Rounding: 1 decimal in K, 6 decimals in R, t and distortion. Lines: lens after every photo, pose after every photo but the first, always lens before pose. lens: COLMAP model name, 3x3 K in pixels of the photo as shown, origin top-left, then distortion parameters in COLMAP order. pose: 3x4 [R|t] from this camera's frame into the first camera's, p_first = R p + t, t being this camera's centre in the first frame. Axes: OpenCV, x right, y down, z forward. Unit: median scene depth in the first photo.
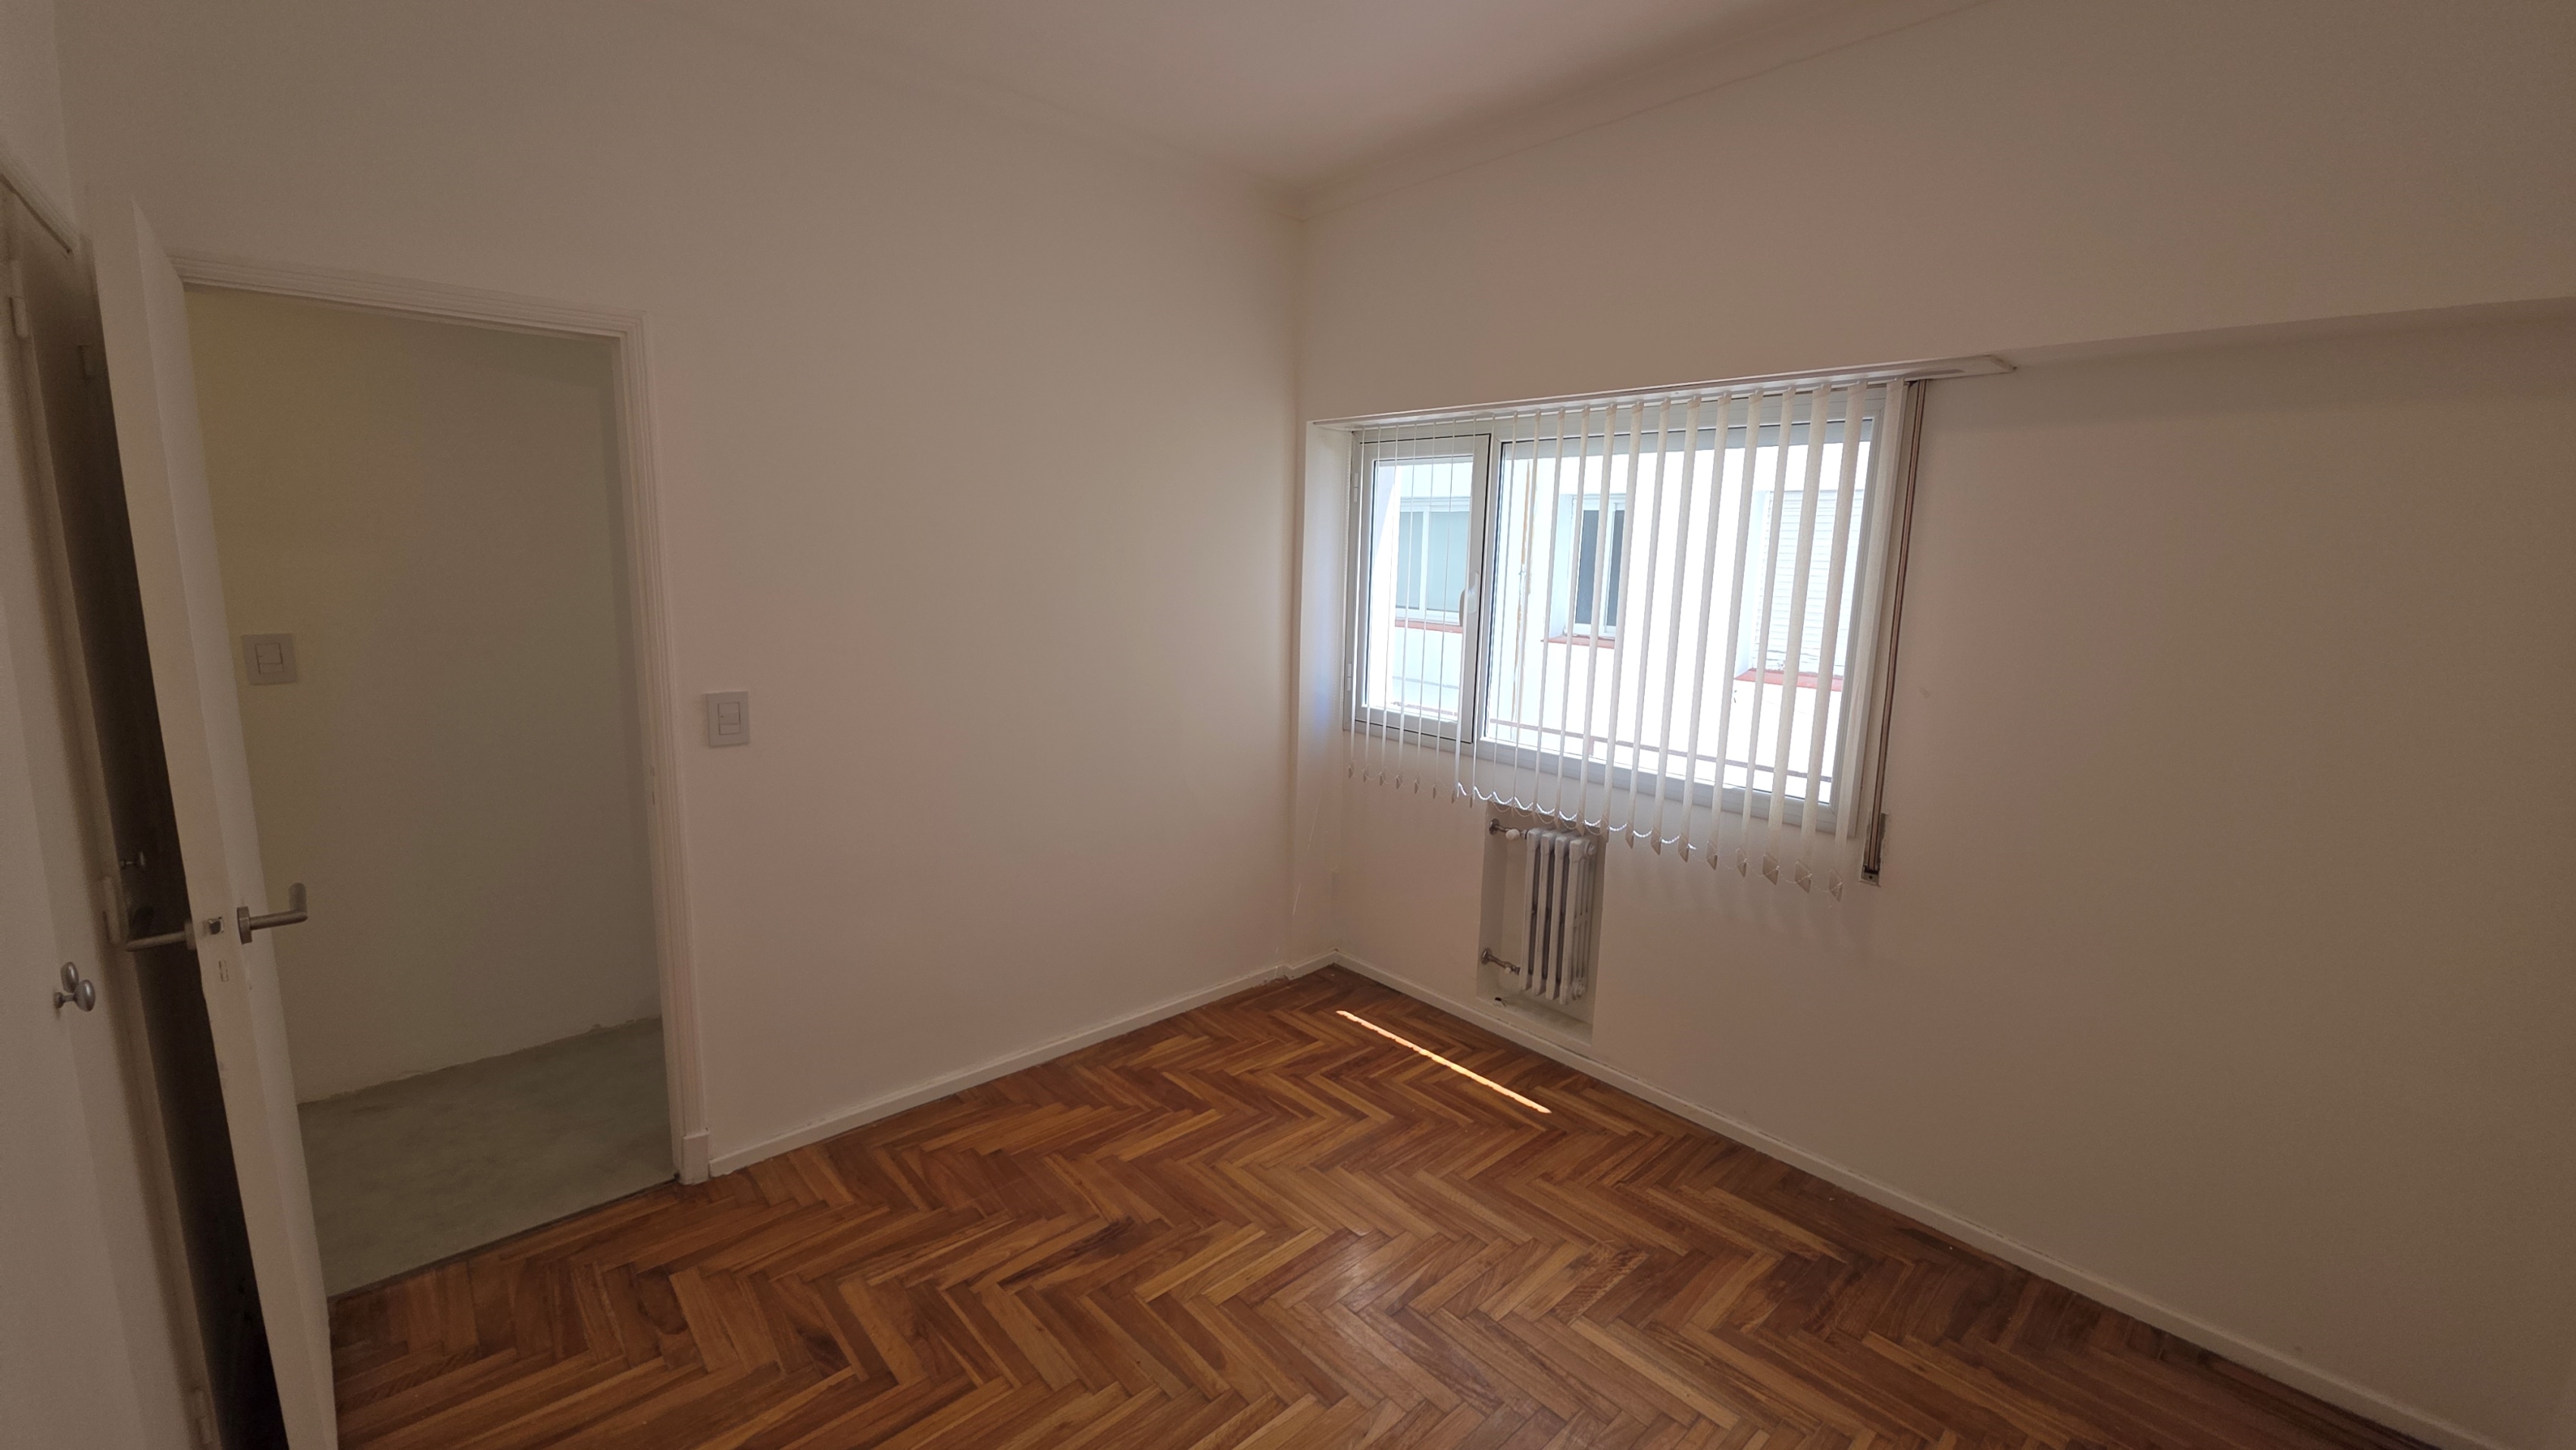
lens RADIAL K [[1028.0, 0, 1296.5], [0, 1028.0, 706.5], [0, 0, 1]] dist [0.008622, -0.005094]
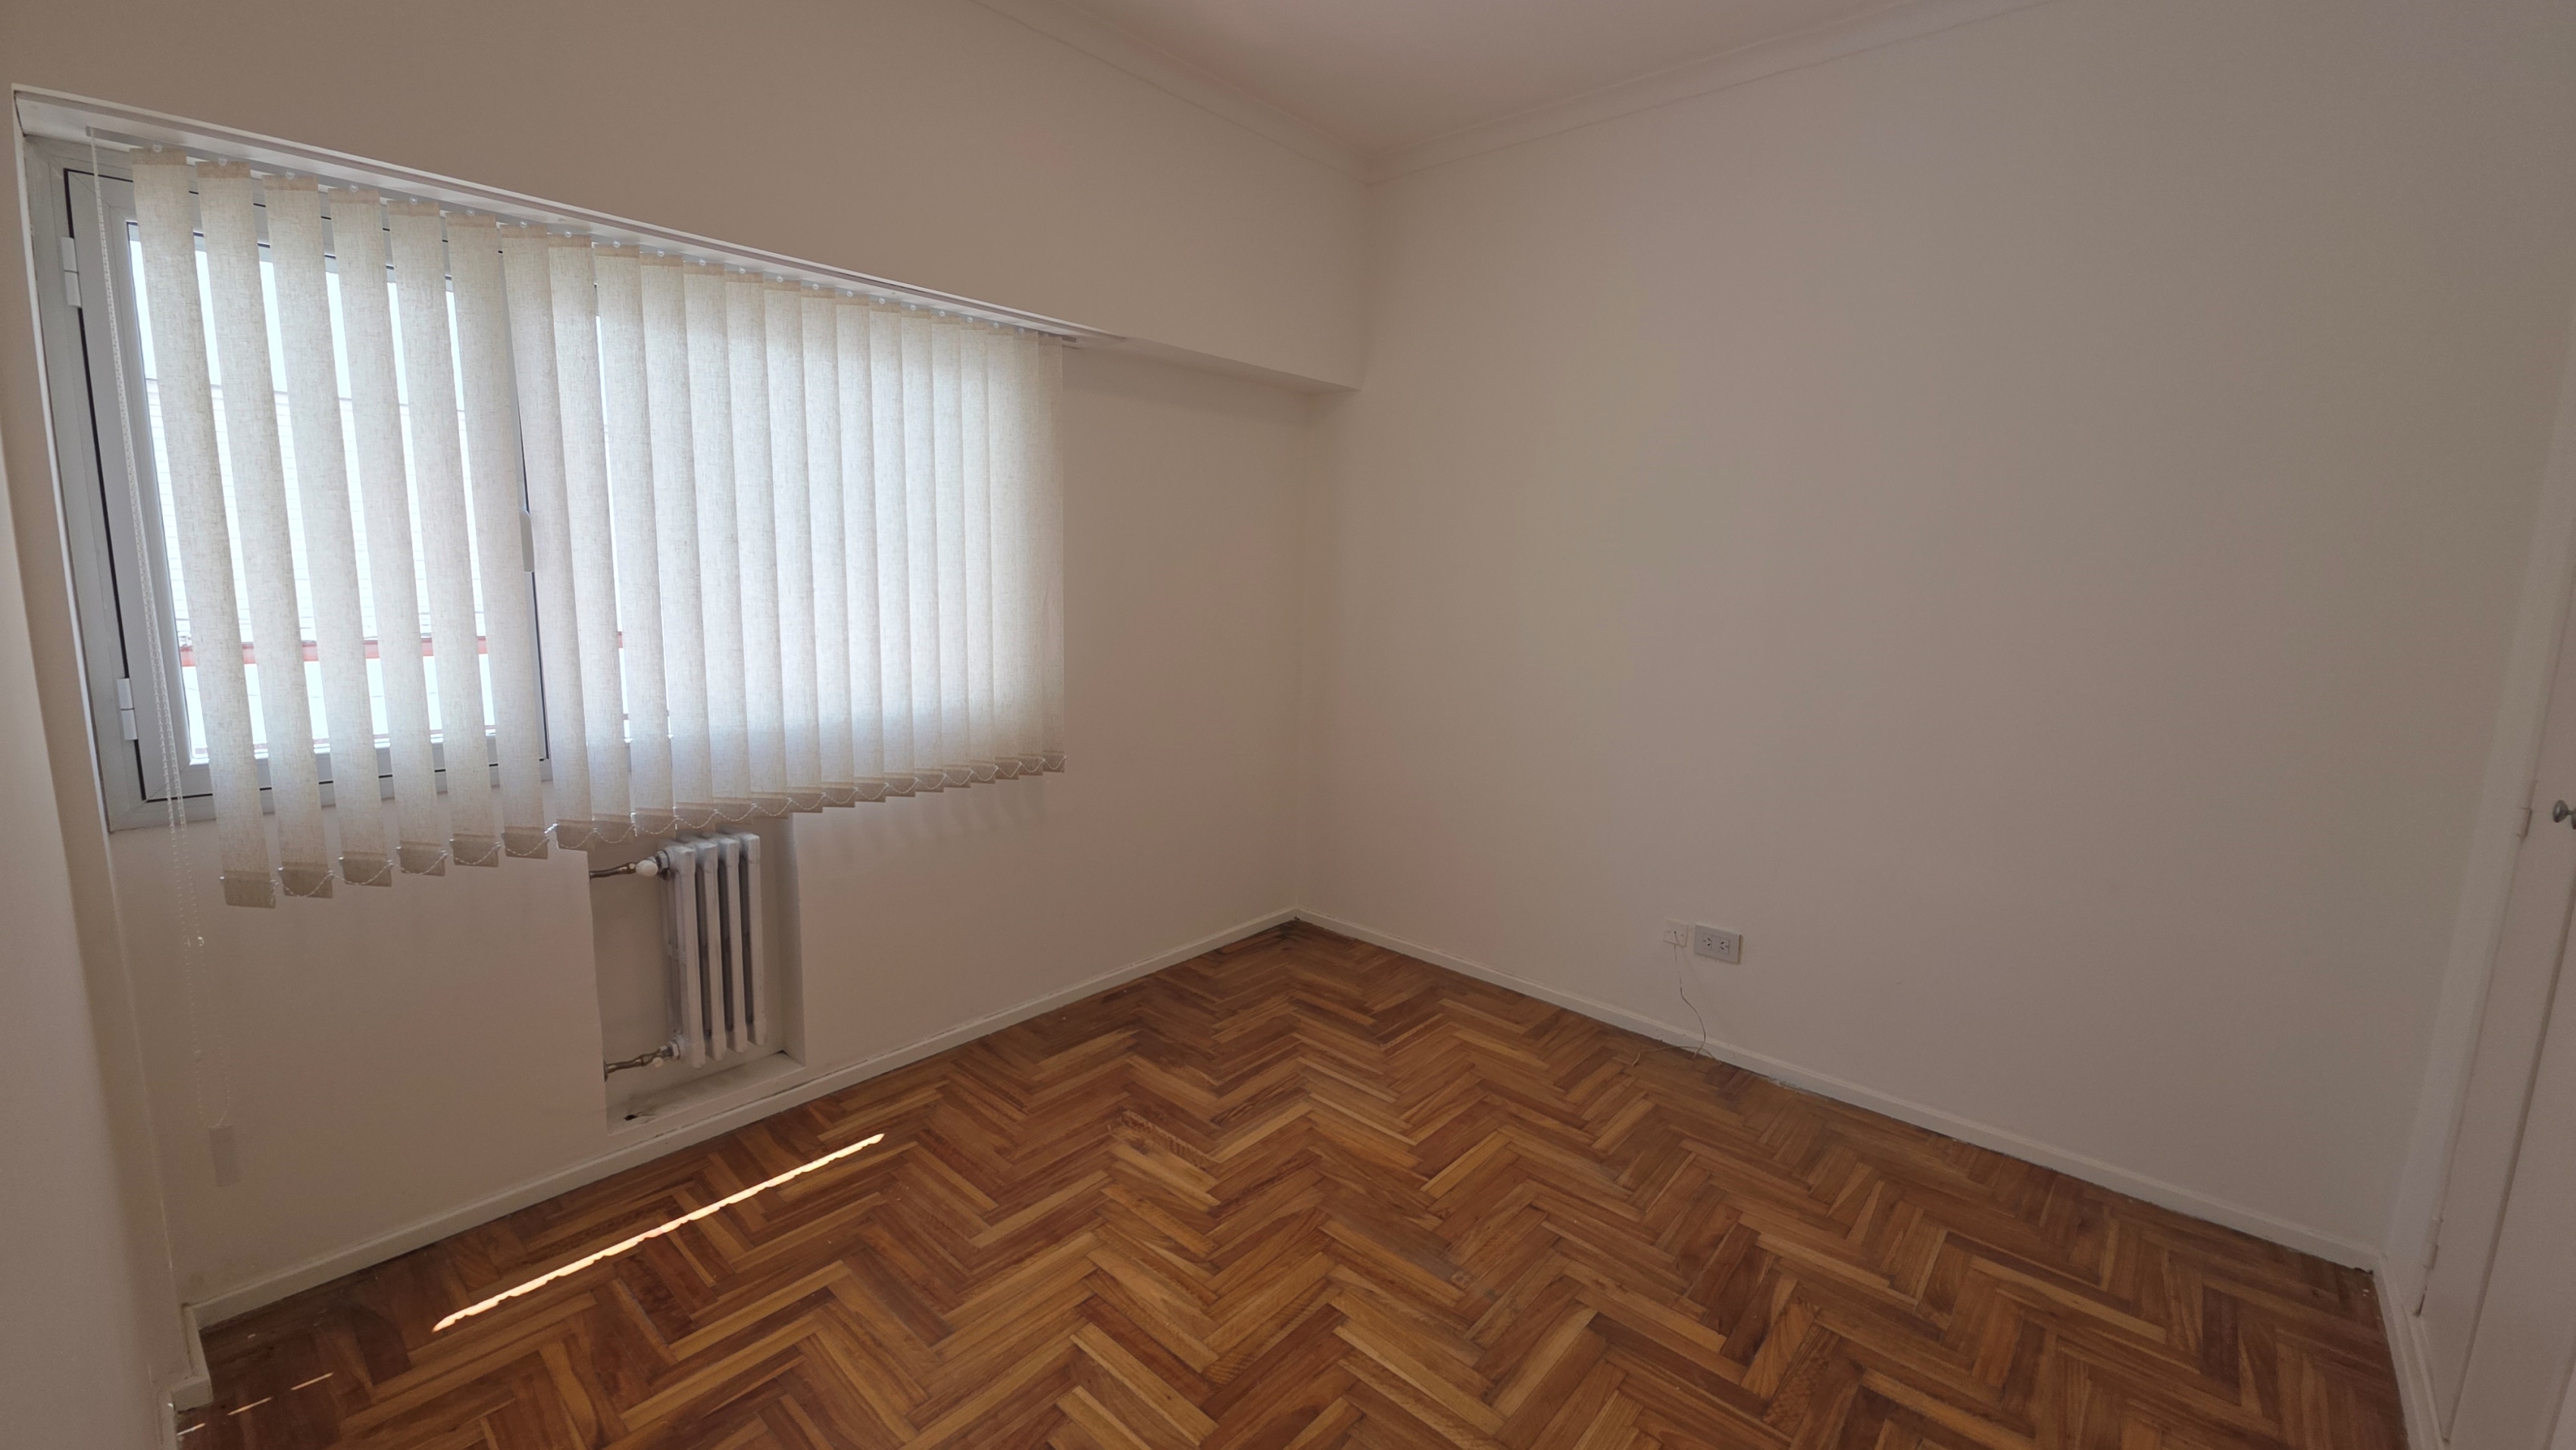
lens RADIAL K [[1028.0, 0, 1294.8], [0, 1028.0, 713.4], [0, 0, 1]] dist [0.008622, -0.005094]
pose [[-0.100102, -0.188194, 0.977017, -0.573292], [0.122149, 0.972197, 0.199781, -0.072646], [-0.987451, 0.139340, -0.074332, 0.709238]]
